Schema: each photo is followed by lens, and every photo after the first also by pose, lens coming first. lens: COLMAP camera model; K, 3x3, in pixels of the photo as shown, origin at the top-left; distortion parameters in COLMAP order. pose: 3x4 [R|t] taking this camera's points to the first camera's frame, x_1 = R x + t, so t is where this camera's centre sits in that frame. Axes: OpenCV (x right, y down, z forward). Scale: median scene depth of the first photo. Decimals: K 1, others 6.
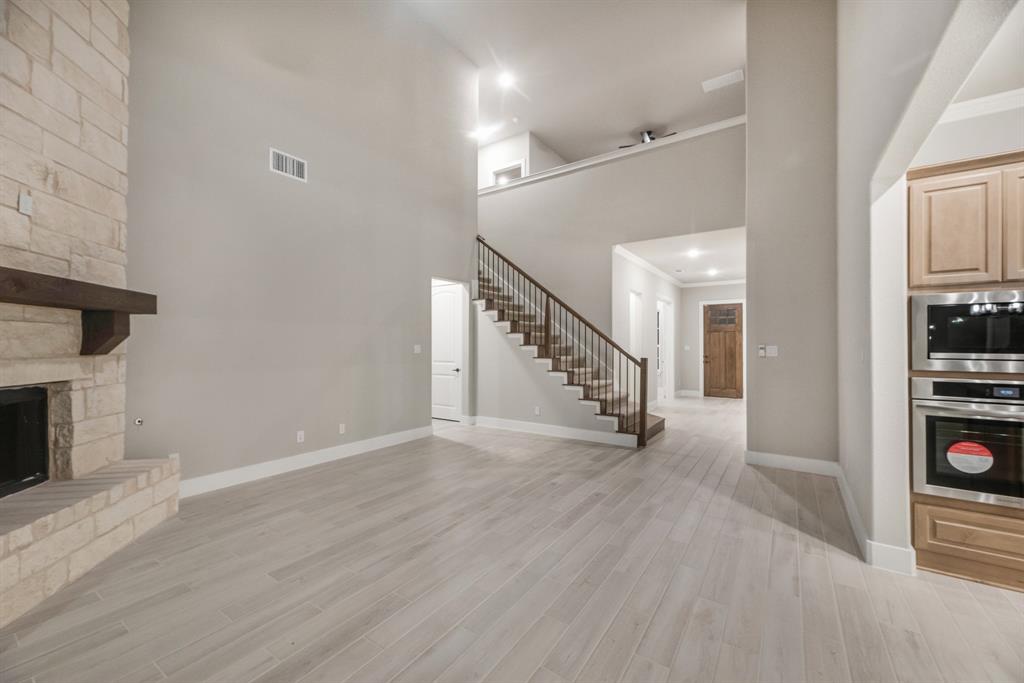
lens RADIAL K [[404.7, 0, 511.1], [0, 404.7, 342.5], [0, 0, 1]] dist [0.004253, 0.000430]
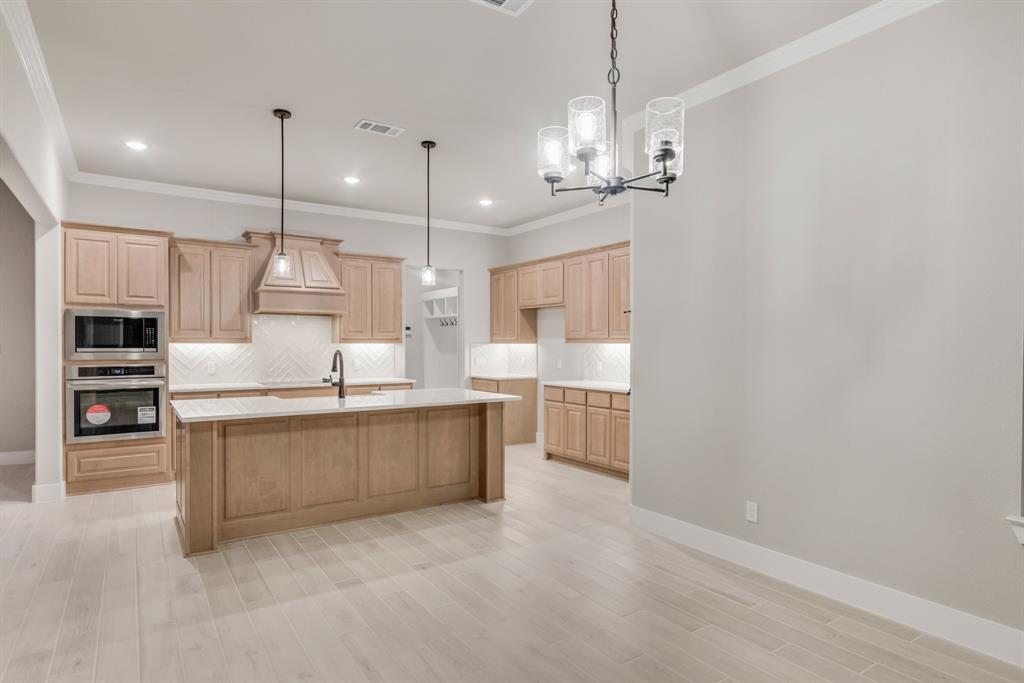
lens RADIAL K [[572.3, 0, 508.7], [0, 572.3, 343.7], [0, 0, 1]] dist [-0.000351, 0.002736]
pose [[0.393969, -0.007152, 0.919096, -0.272587], [-0.007178, 0.999915, 0.010858, -0.025642], [-0.919096, -0.010875, 0.393885, -1.280436]]
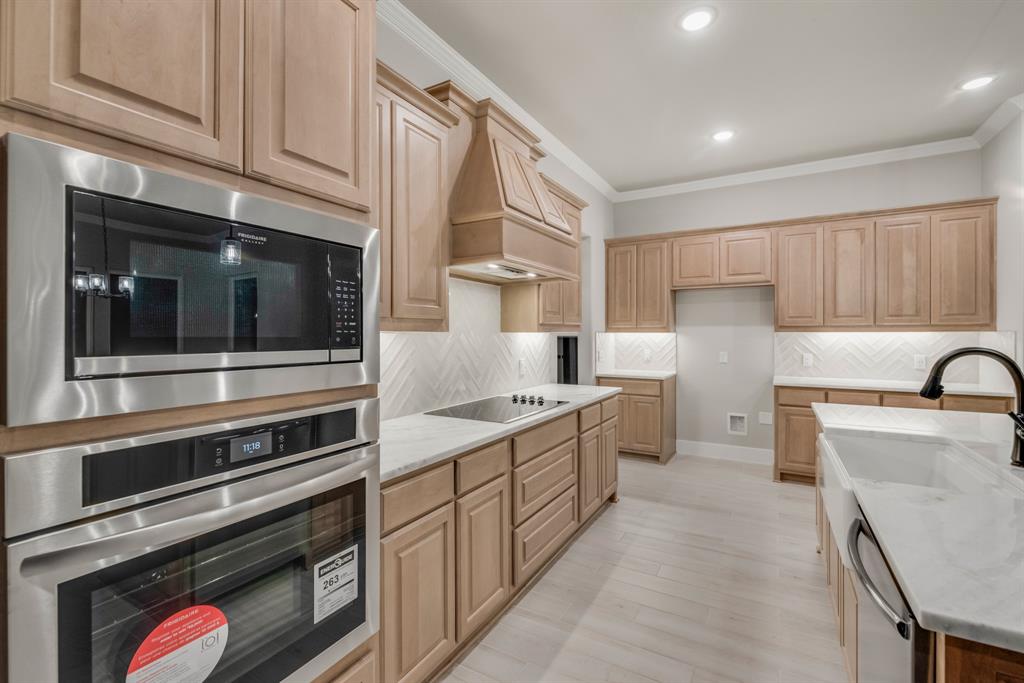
lens RADIAL K [[448.1, 0, 509.3], [0, 448.1, 332.0], [0, 0, 1]] dist [-0.001319, -0.001239]
pose [[-0.065101, -0.004154, 0.997870, 0.707010], [-0.009496, 0.999949, 0.003543, 0.003875], [-0.997833, -0.009246, -0.065137, 0.725357]]
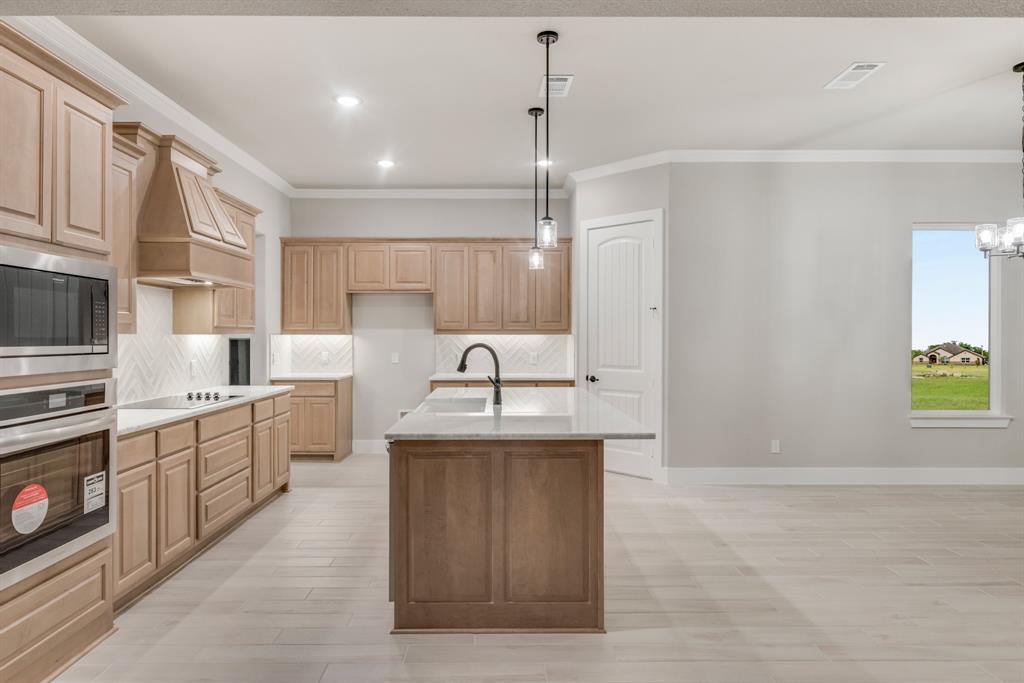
lens RADIAL K [[628.3, 0, 493.4], [0, 628.3, 333.0], [0, 0, 1]] dist [0.002031, -0.001354]
pose [[-0.558066, -0.004926, 0.829782, -0.096258], [-0.013371, 0.999906, -0.003057, -0.001433], [-0.829689, -0.012801, -0.558079, 0.920563]]
